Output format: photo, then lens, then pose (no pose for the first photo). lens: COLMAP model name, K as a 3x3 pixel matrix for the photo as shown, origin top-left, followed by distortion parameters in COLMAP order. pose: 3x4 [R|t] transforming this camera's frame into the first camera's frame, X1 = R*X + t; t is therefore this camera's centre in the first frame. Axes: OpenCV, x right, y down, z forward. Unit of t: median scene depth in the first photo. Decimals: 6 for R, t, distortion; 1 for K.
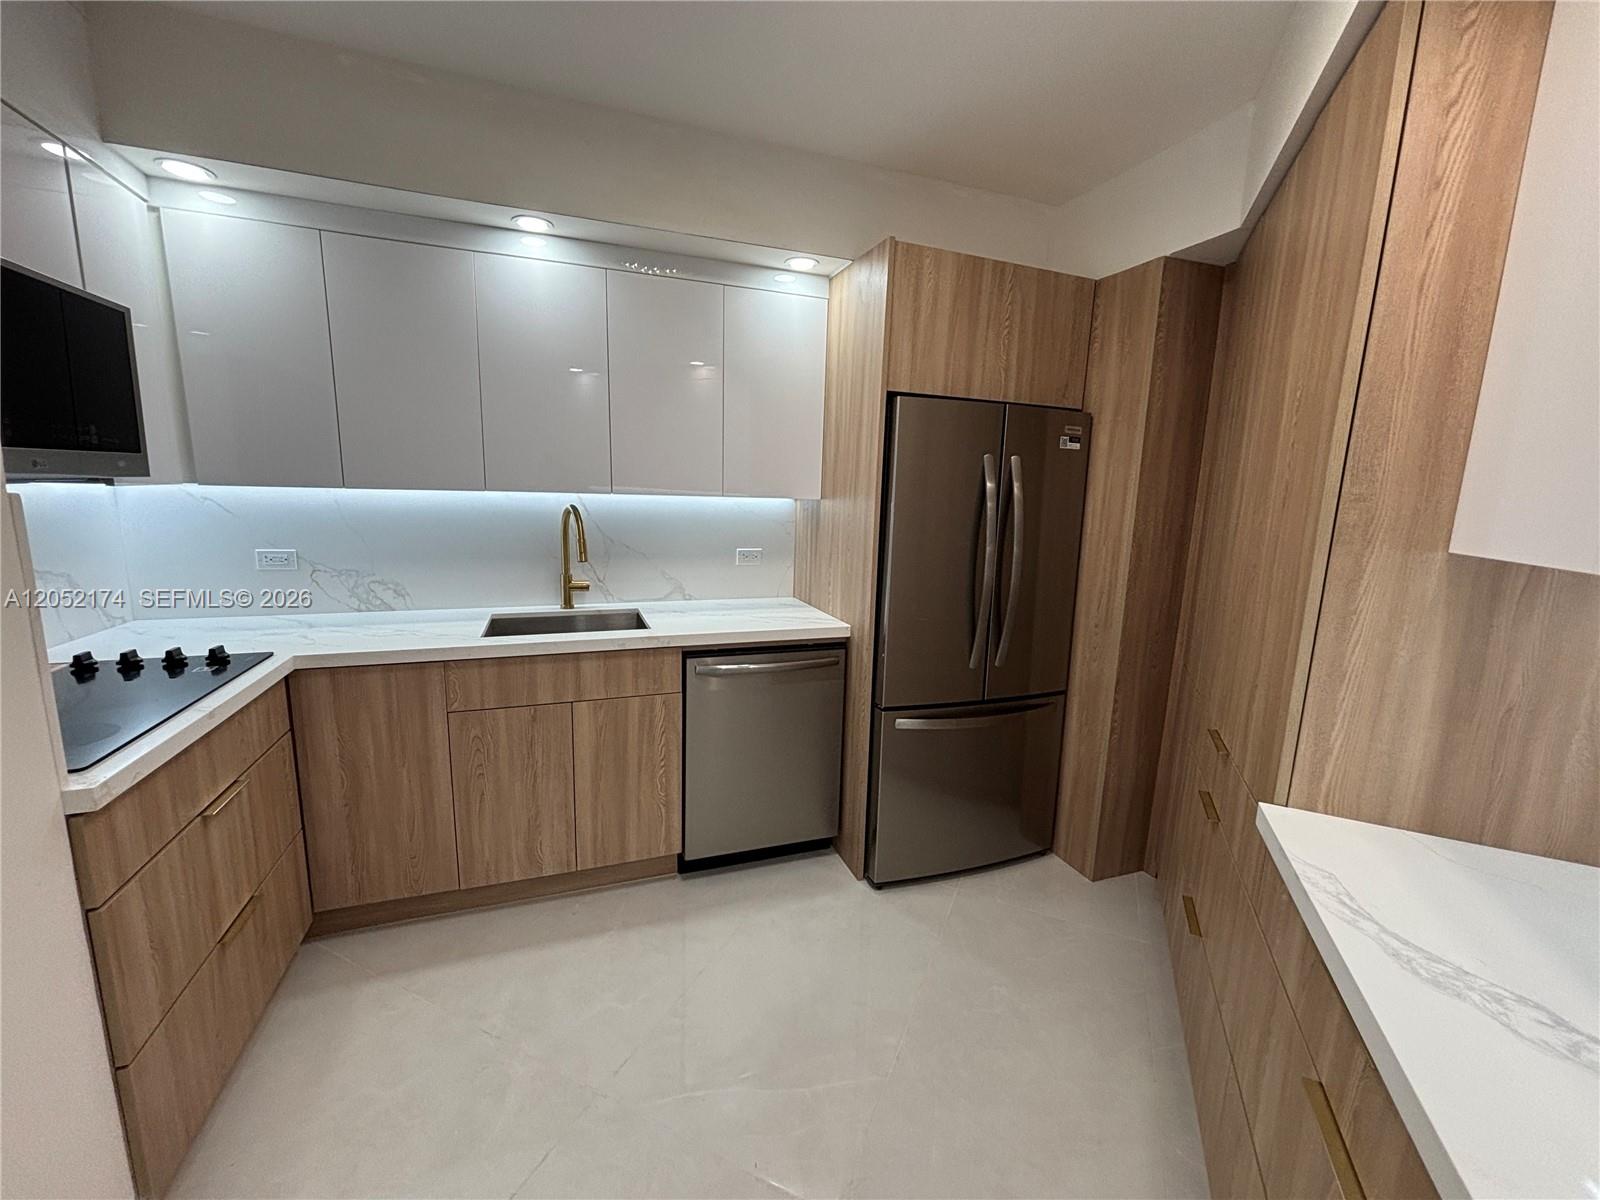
lens RADIAL K [[643.9, 0, 793.1], [0, 643.9, 599.1], [0, 0, 1]] dist [-0.002370, 0.001546]
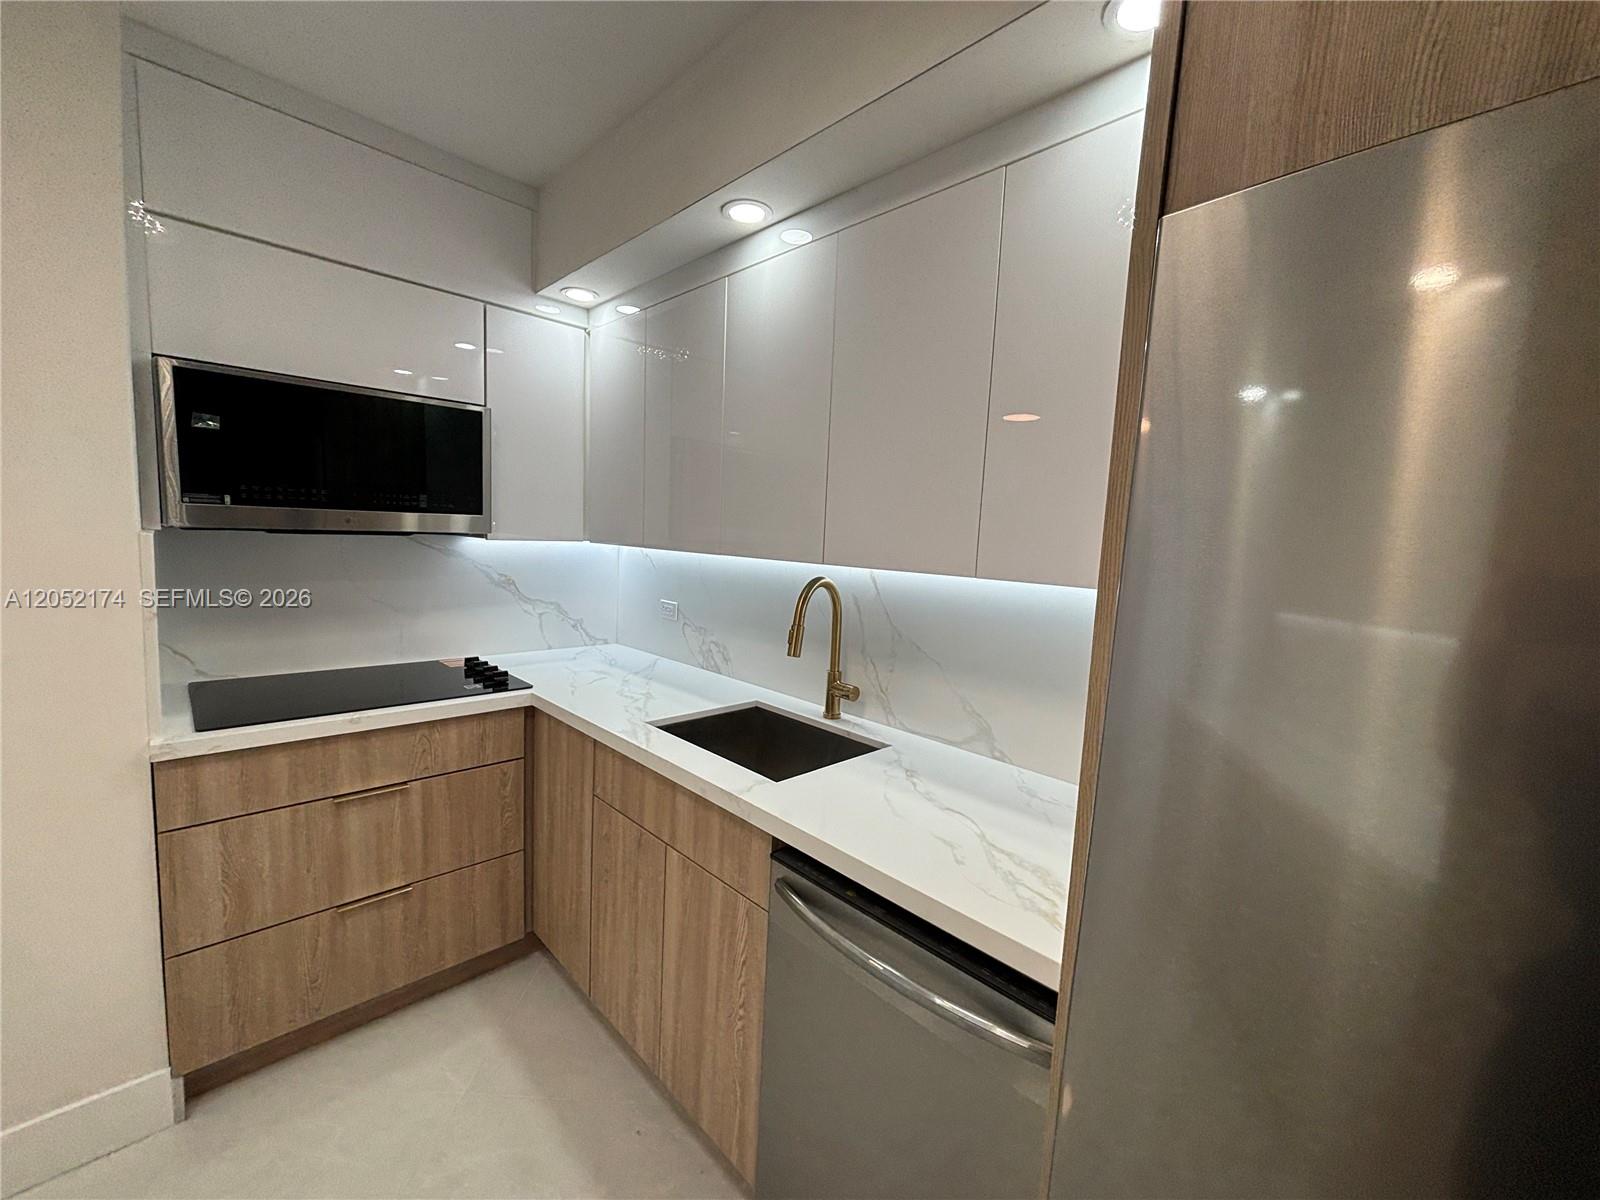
lens RADIAL K [[643.9, 0, 796.8], [0, 643.9, 599.9], [0, 0, 1]] dist [-0.002370, 0.001546]
pose [[0.404512, 0.083914, -0.910675, 0.327565], [-0.188941, 0.981967, 0.006558, -0.132359], [0.894802, 0.169411, 0.413072, 0.751894]]
